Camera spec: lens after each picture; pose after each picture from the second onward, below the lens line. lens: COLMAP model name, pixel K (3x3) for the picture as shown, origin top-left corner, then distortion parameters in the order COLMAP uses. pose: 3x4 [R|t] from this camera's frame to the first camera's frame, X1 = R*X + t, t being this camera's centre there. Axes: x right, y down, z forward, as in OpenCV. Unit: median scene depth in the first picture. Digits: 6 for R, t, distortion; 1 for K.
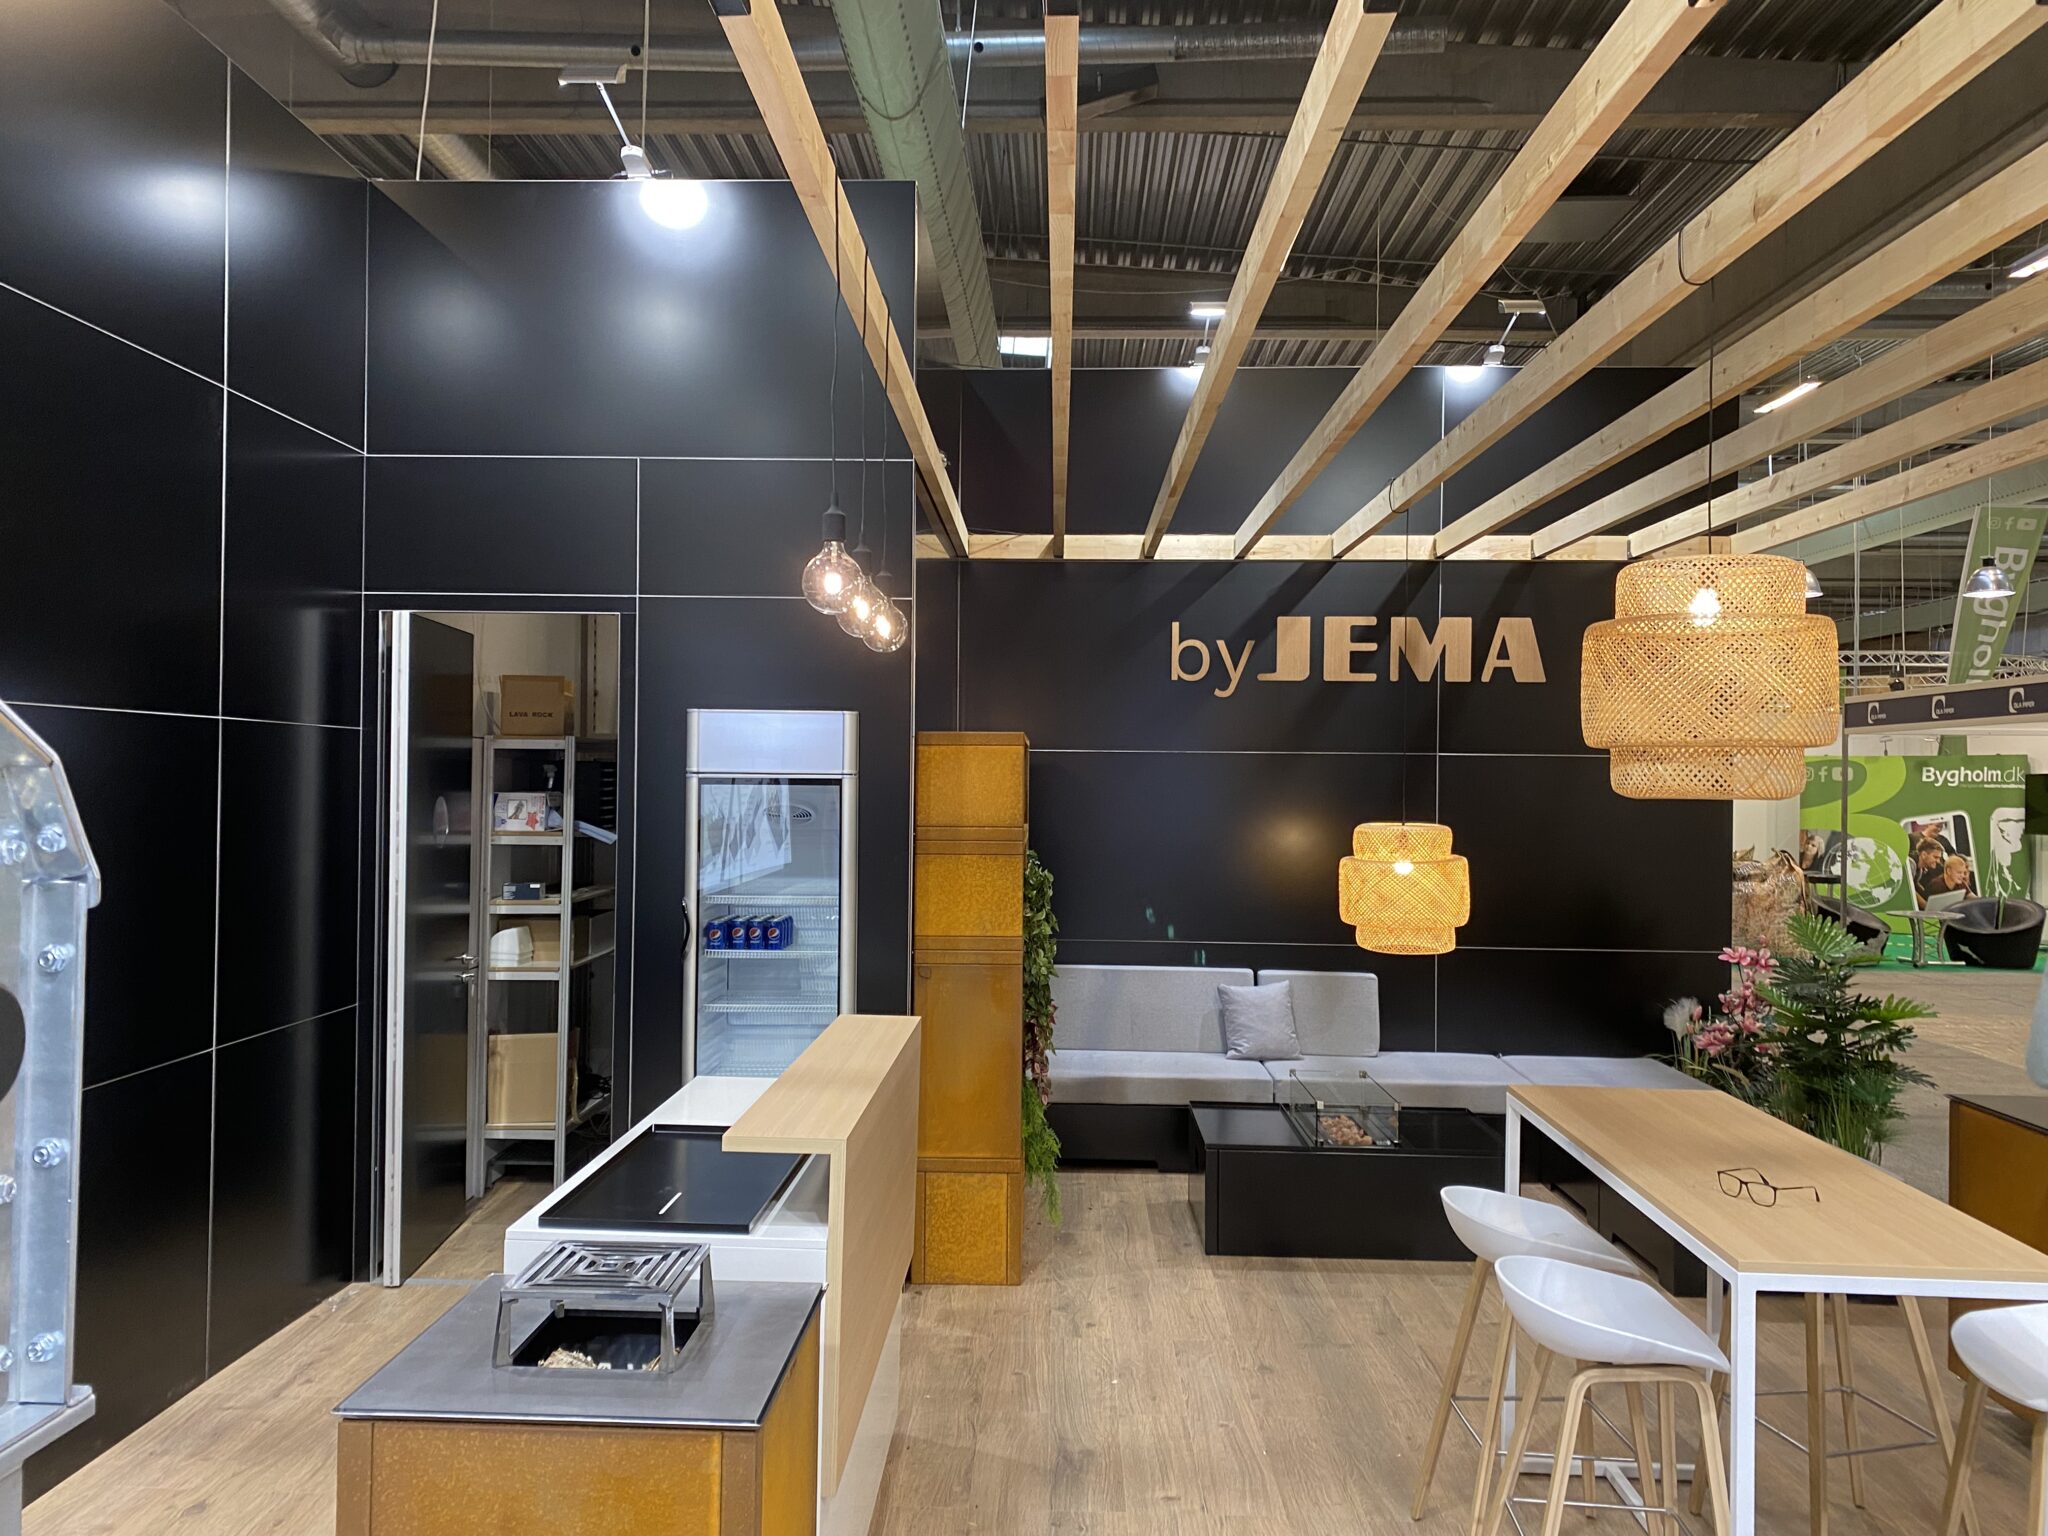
lens RADIAL K [[1562.5, 0, 1020.7], [0, 1562.5, 761.3], [0, 0, 1]] dist [0.048527, -0.068069]
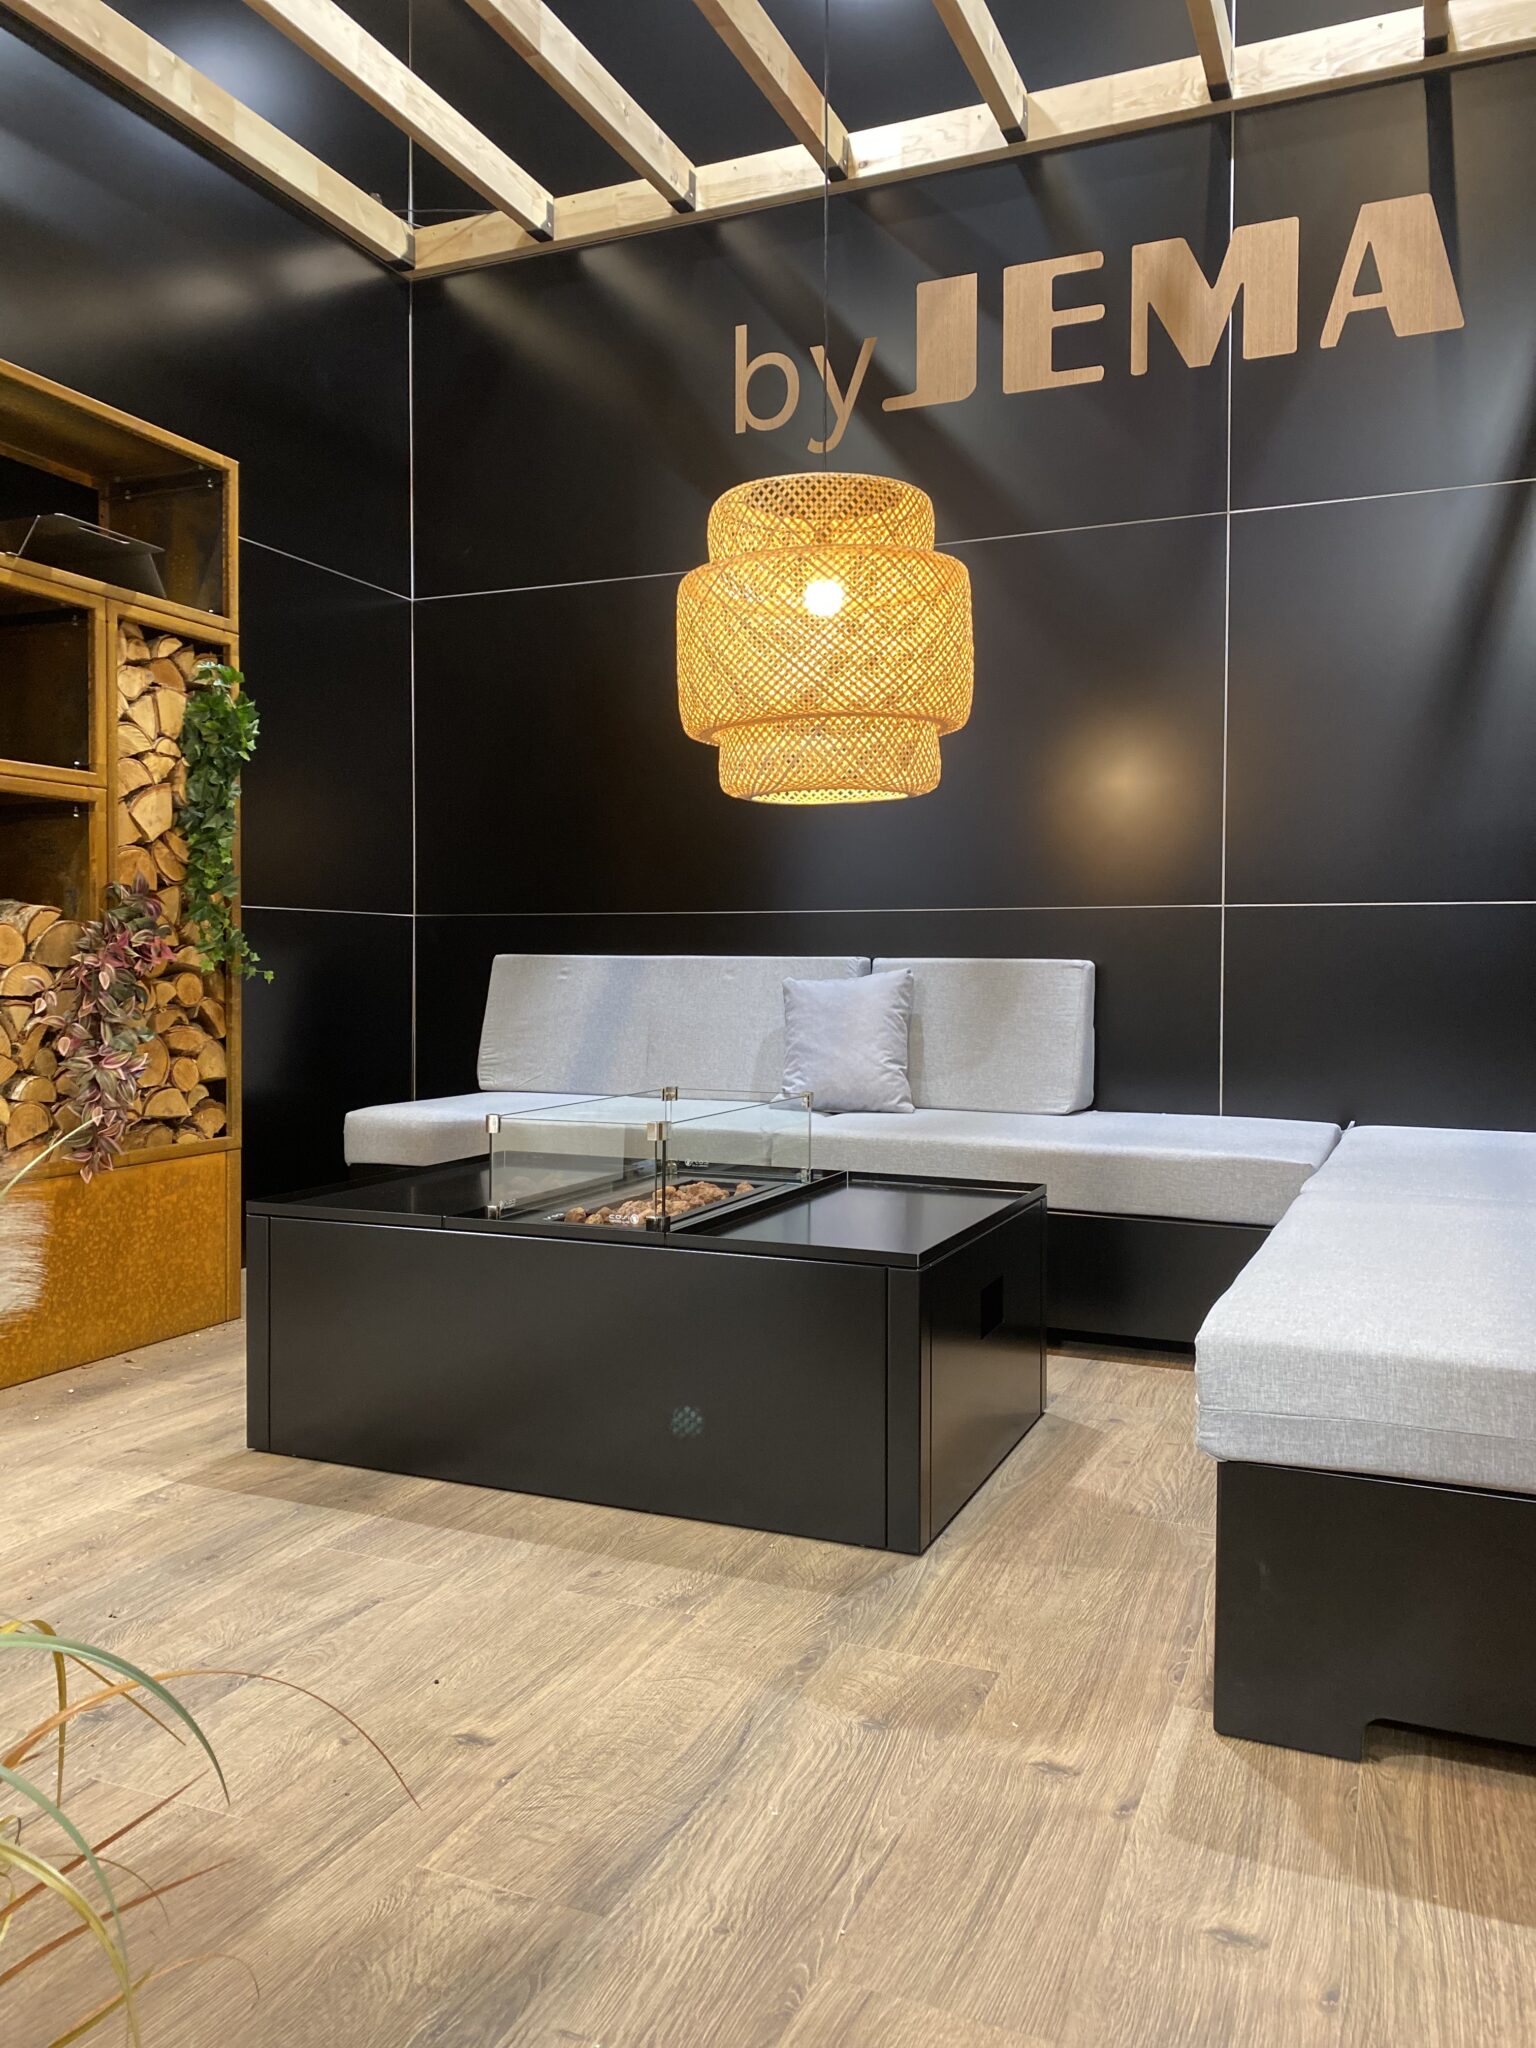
lens RADIAL K [[1562.5, 0, 795.0], [0, 1562.5, 989.1], [0, 0, 1]] dist [0.048527, -0.068069]
pose [[0.933857, 0.002272, -0.357639, 0.317165], [0.002557, 0.999912, 0.013028, 0.137875], [0.357637, -0.013081, 0.933769, 0.493157]]
